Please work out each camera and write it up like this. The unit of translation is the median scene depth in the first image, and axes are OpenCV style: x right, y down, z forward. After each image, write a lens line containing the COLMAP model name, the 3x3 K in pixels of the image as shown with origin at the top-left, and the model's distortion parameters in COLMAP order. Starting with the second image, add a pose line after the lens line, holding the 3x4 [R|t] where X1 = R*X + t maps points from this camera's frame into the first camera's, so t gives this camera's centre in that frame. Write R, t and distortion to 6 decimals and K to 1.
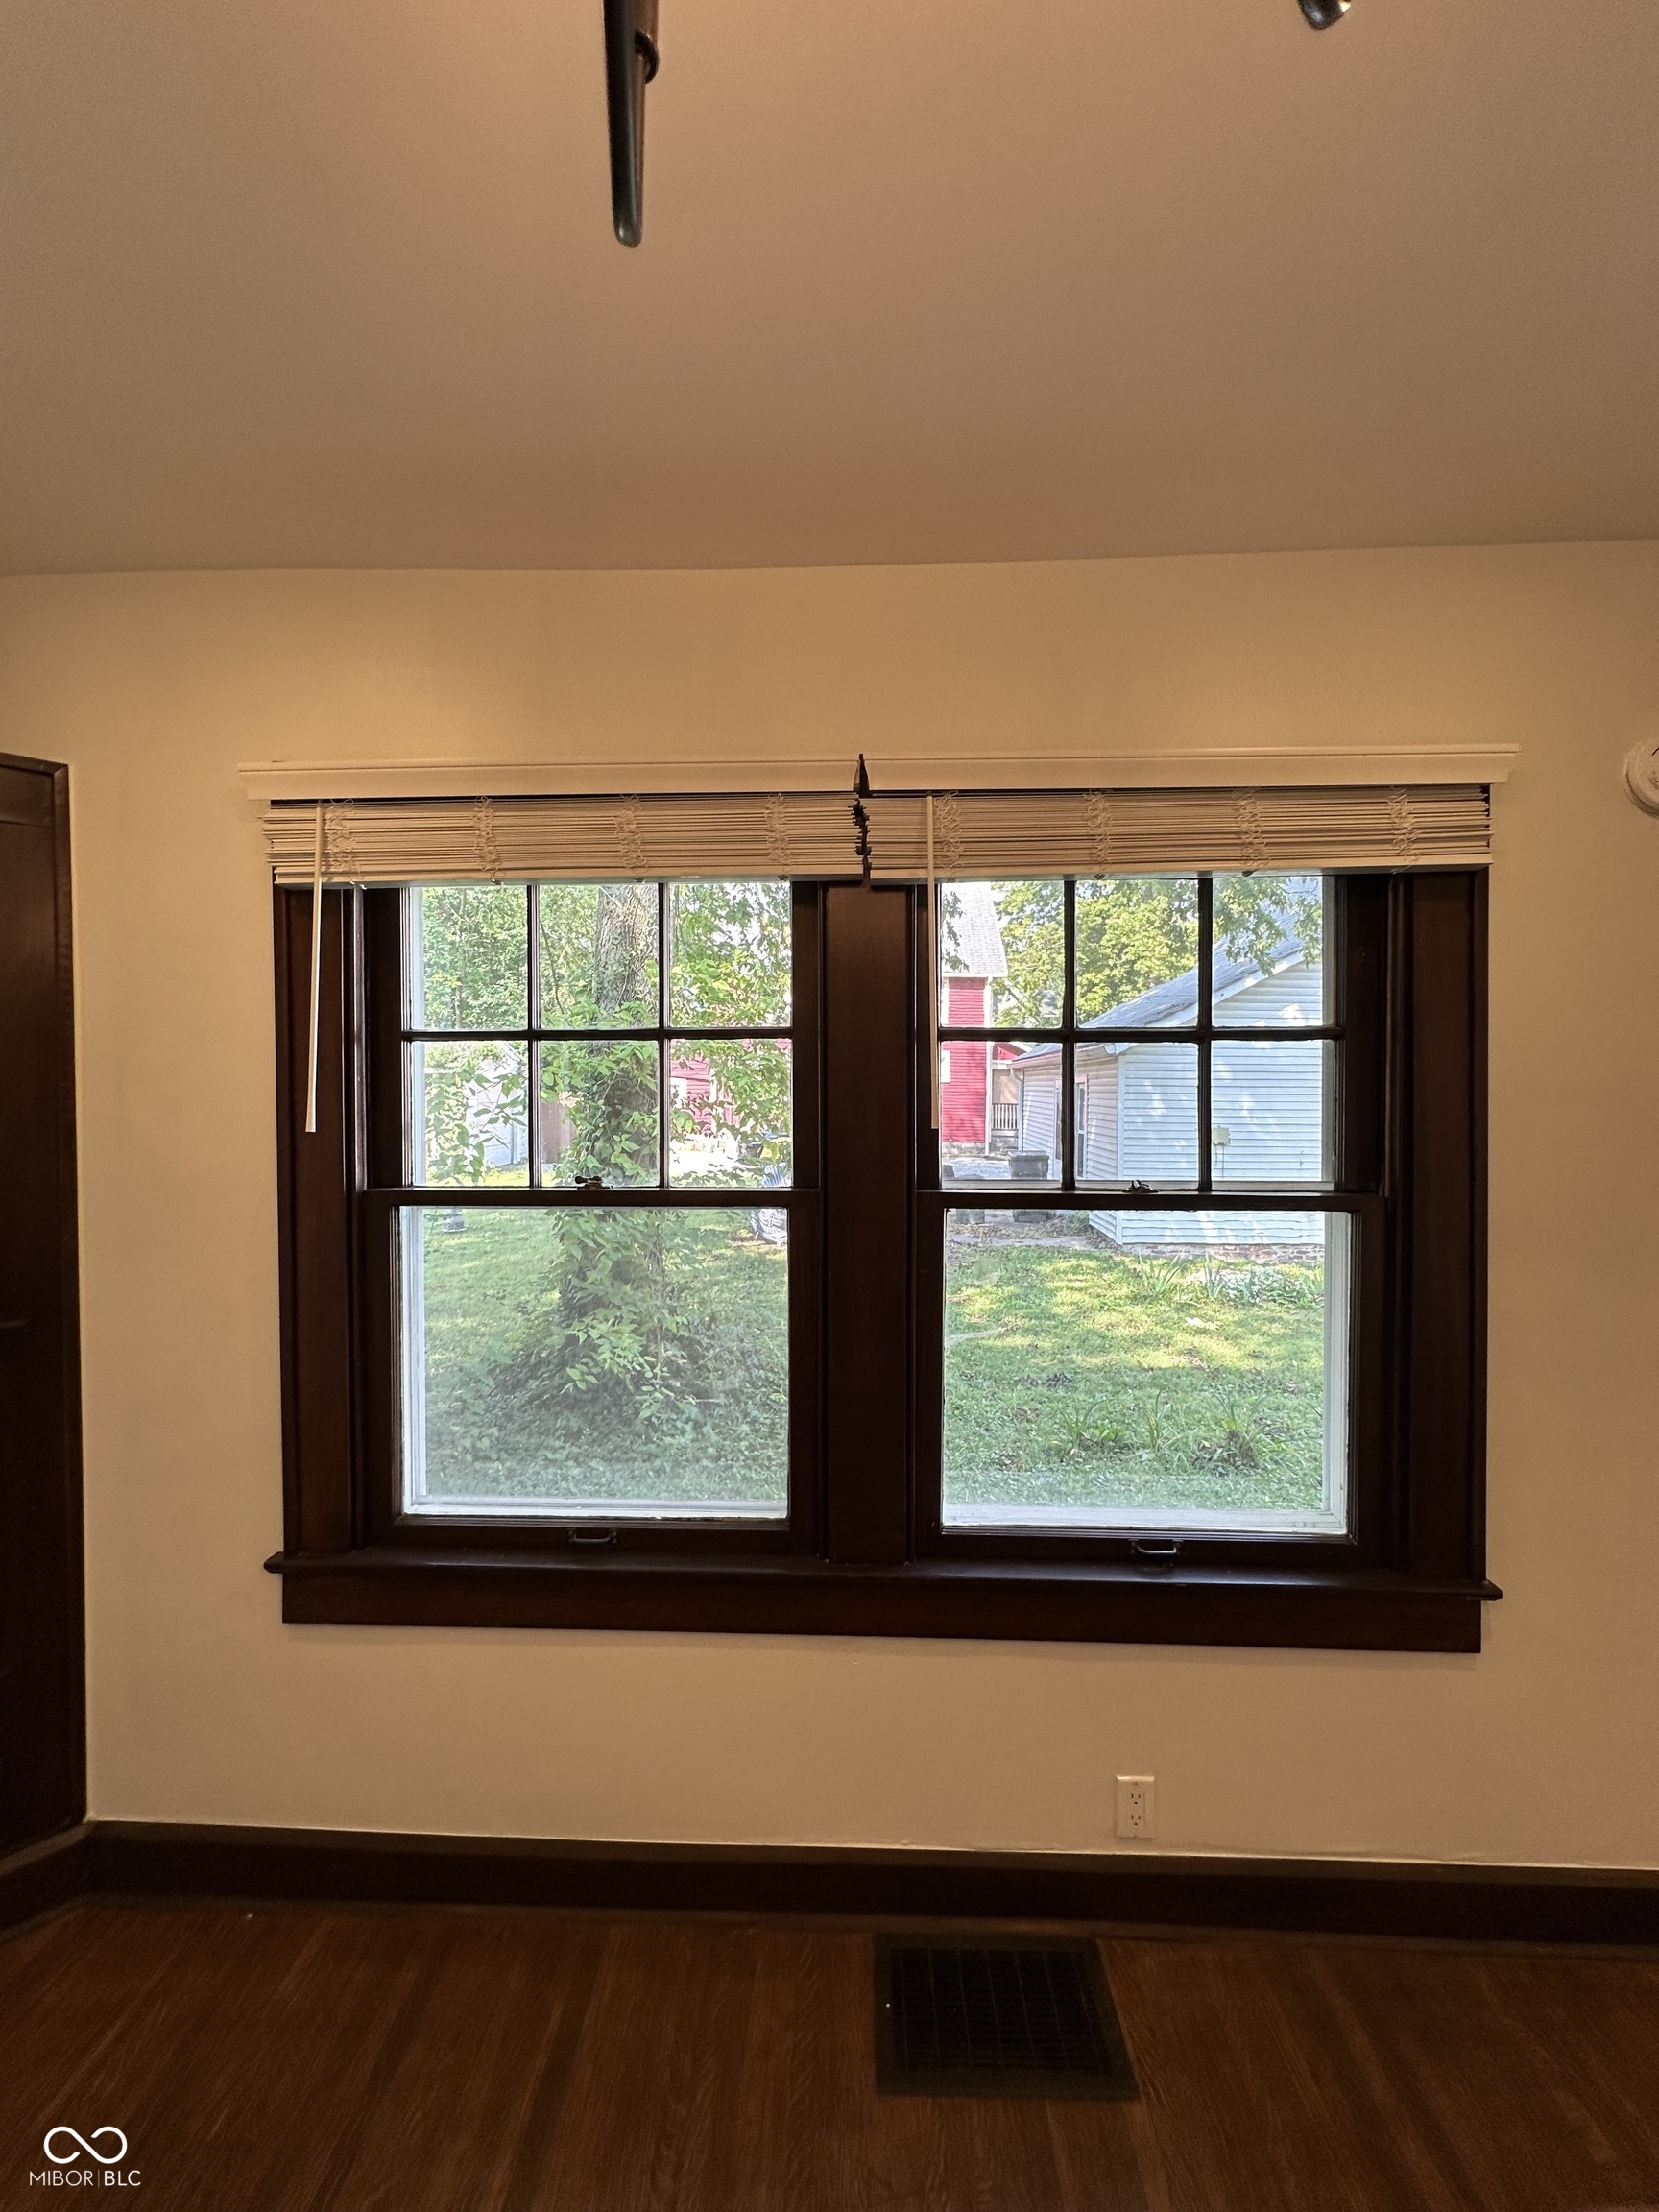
lens RADIAL K [[868.0, 0, 840.8], [0, 868.0, 1110.4], [0, 0, 1]] dist [-0.001764, 0.000072]
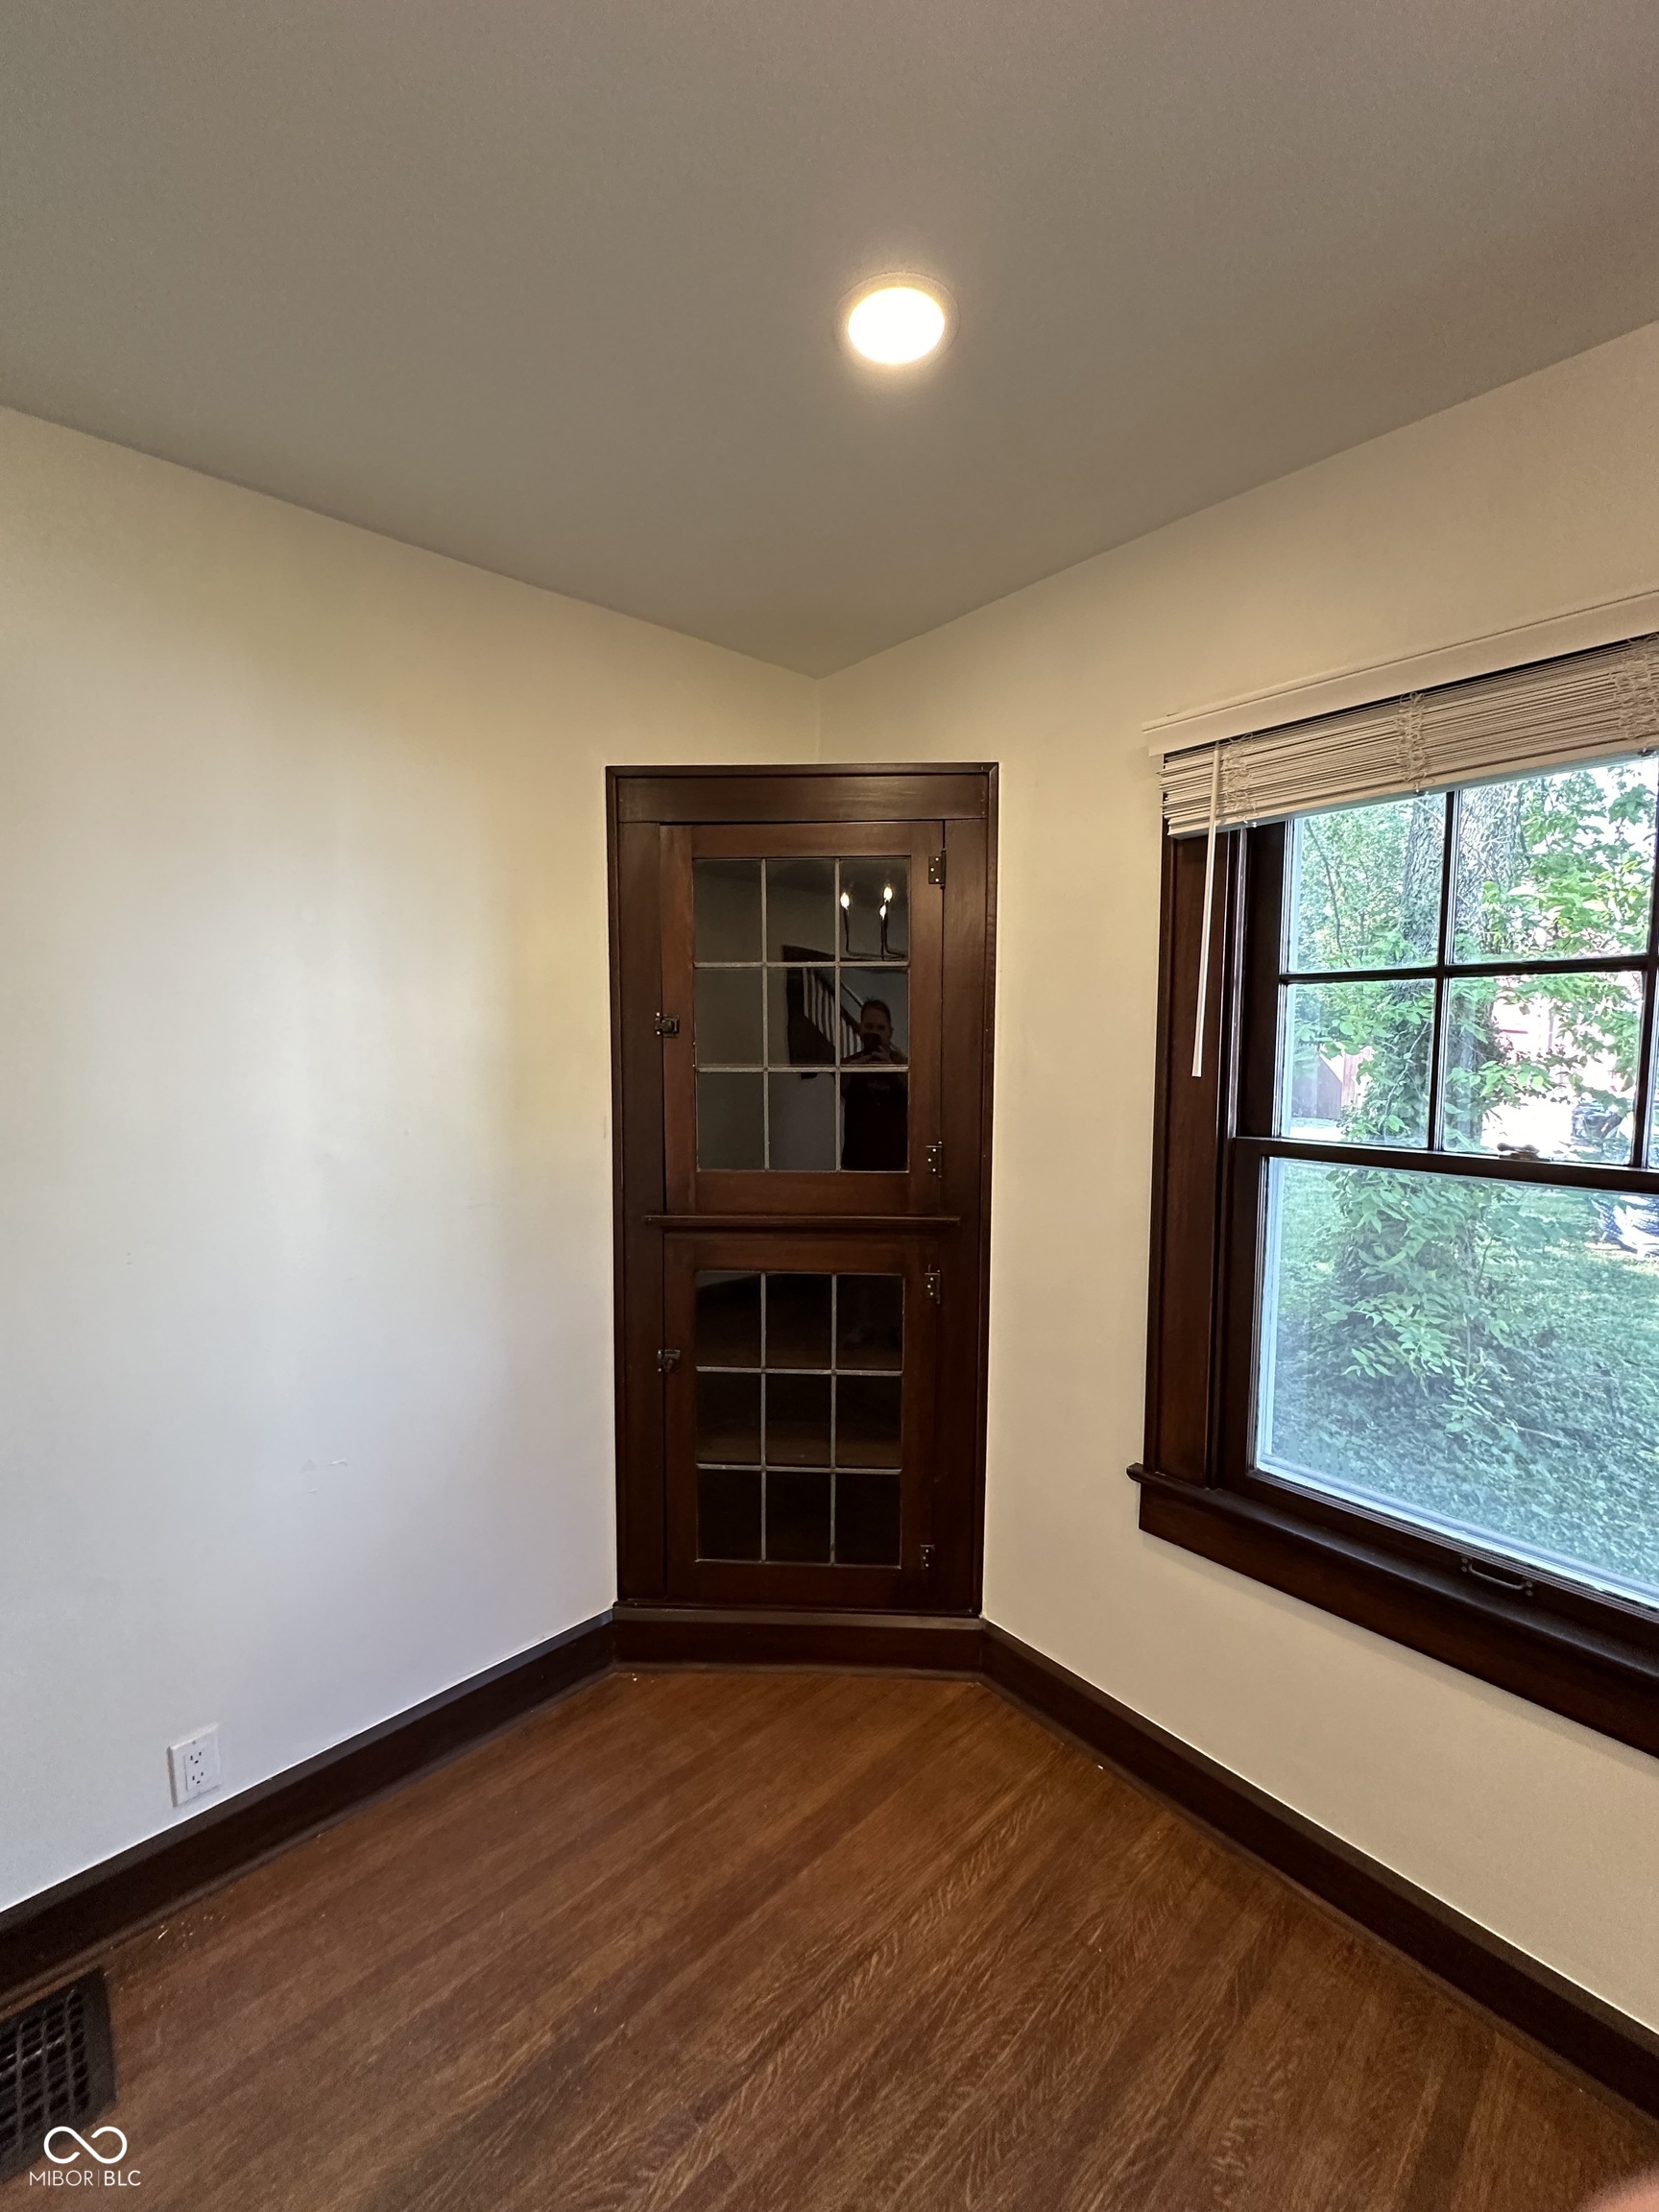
lens RADIAL K [[868.0, 0, 840.8], [0, 868.0, 1110.4], [0, 0, 1]] dist [-0.001764, 0.000072]
pose [[0.710138, 0.064449, -0.701106, -0.171113], [-0.026088, 0.997526, 0.065273, 0.008152], [0.703579, -0.028063, 0.710063, -0.017581]]
